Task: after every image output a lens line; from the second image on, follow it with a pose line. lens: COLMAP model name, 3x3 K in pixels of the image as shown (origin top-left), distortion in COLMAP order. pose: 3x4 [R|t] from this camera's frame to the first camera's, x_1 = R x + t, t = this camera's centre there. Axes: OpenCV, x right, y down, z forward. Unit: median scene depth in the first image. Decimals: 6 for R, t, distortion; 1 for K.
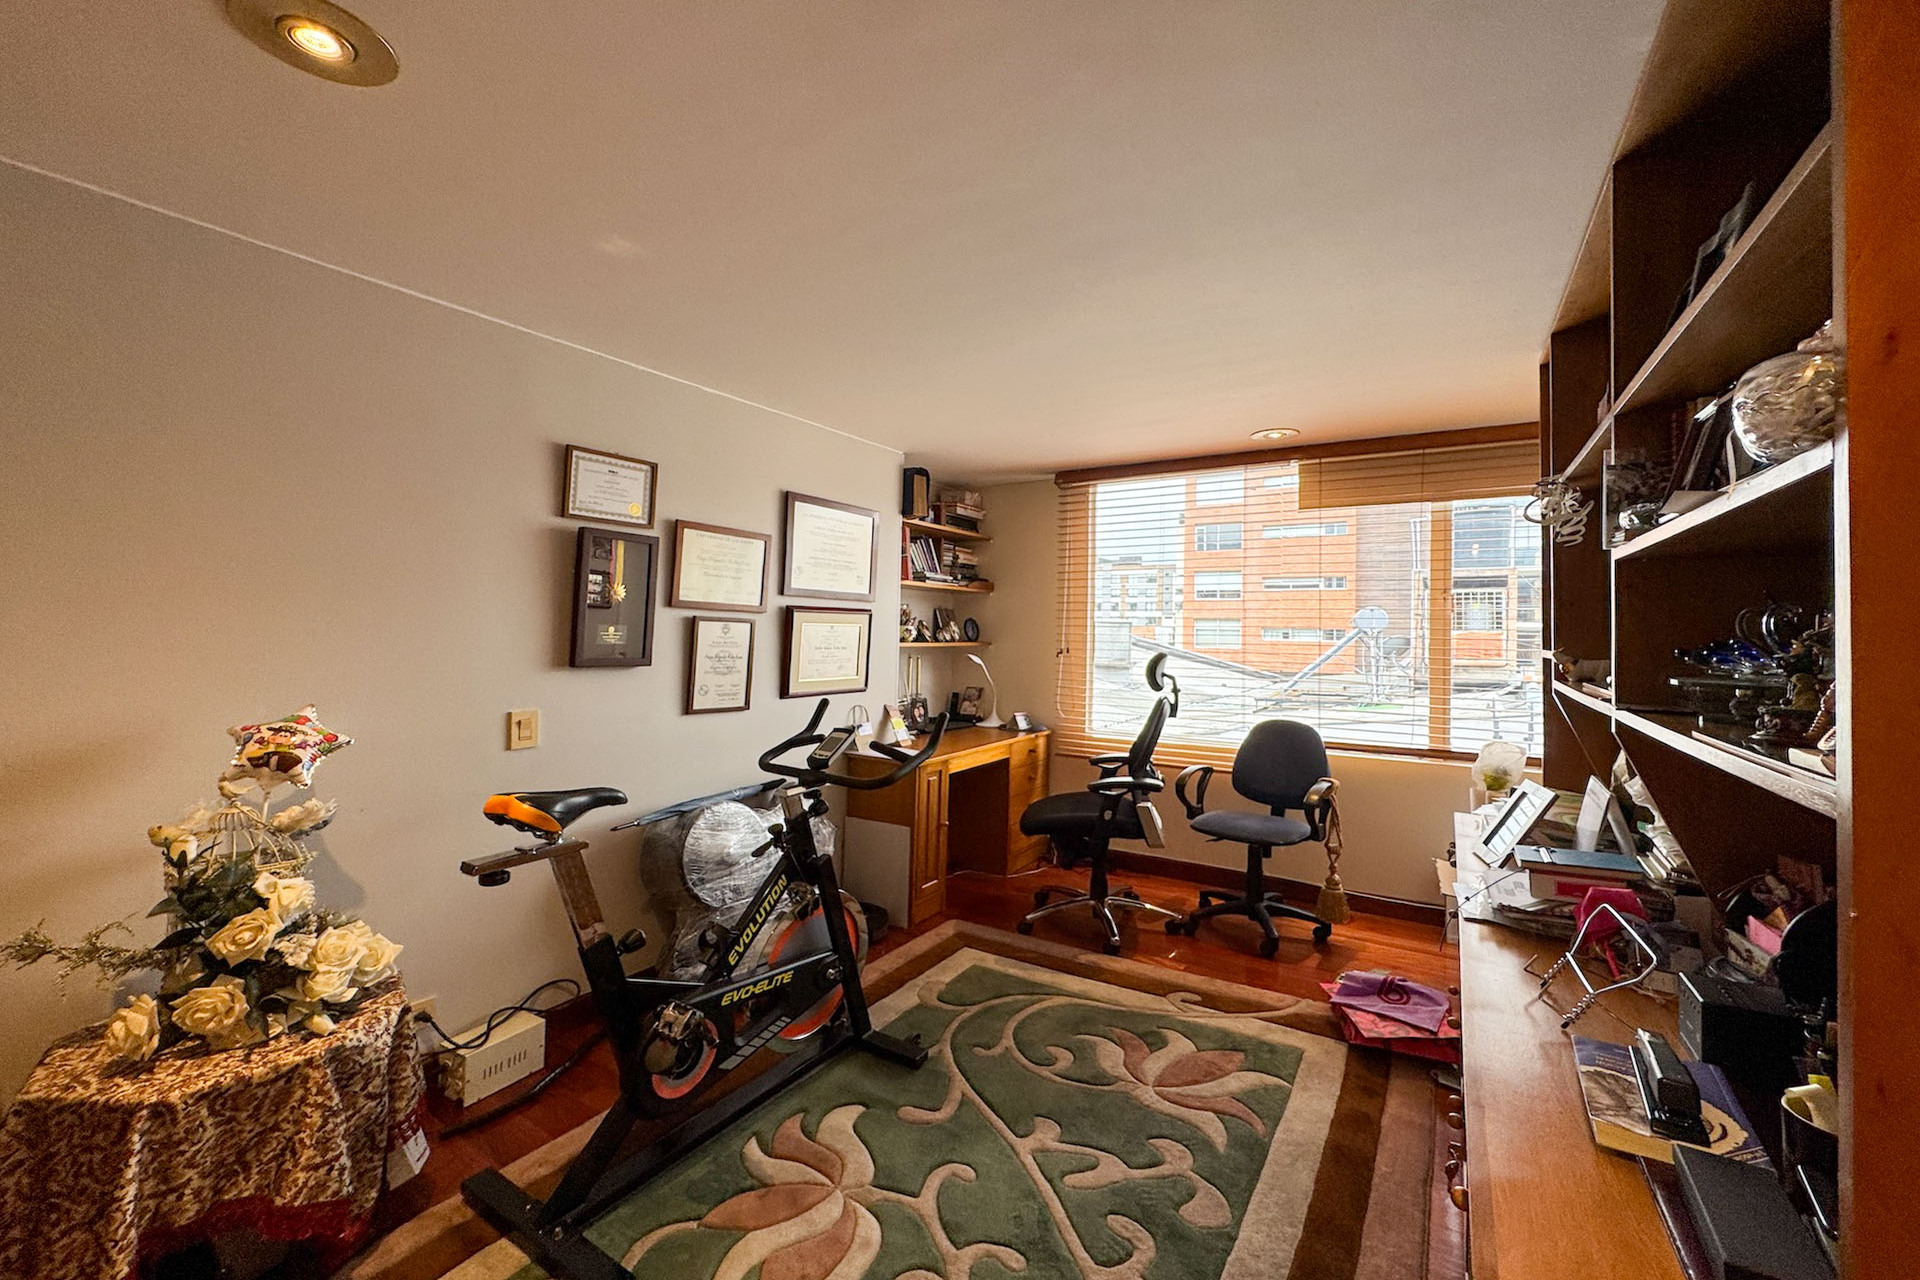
lens RADIAL K [[783.2, 0, 958.0], [0, 783.2, 612.5], [0, 0, 1]] dist [-0.001213, -0.000420]
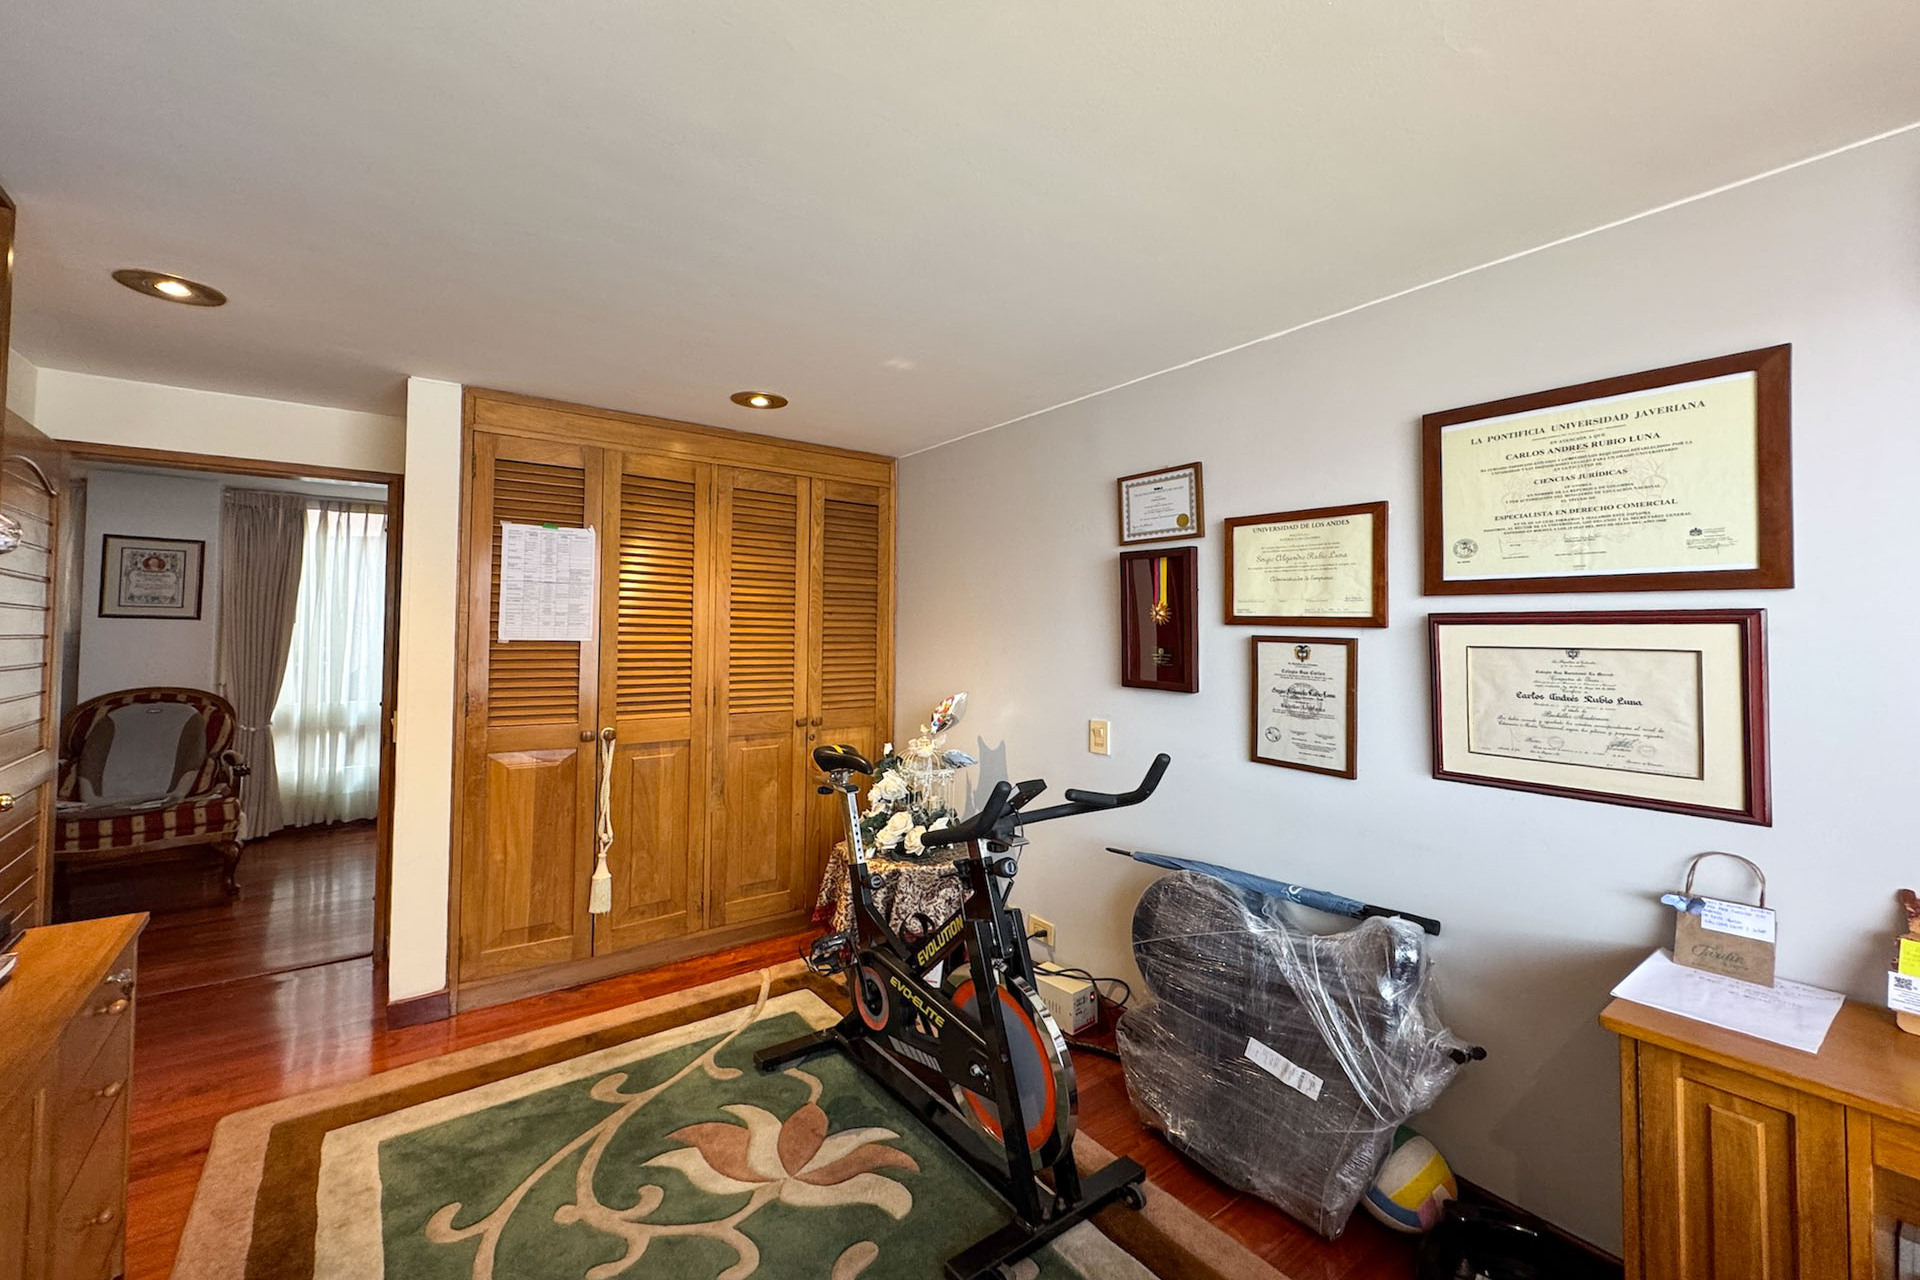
lens RADIAL K [[783.2, 0, 958.0], [0, 783.2, 612.5], [0, 0, 1]] dist [-0.001213, -0.000420]
pose [[-0.348382, -0.051159, -0.935955, 0.530889], [-0.001449, 0.998538, -0.054040, 0.026027], [0.937351, -0.017470, -0.347947, 1.072080]]
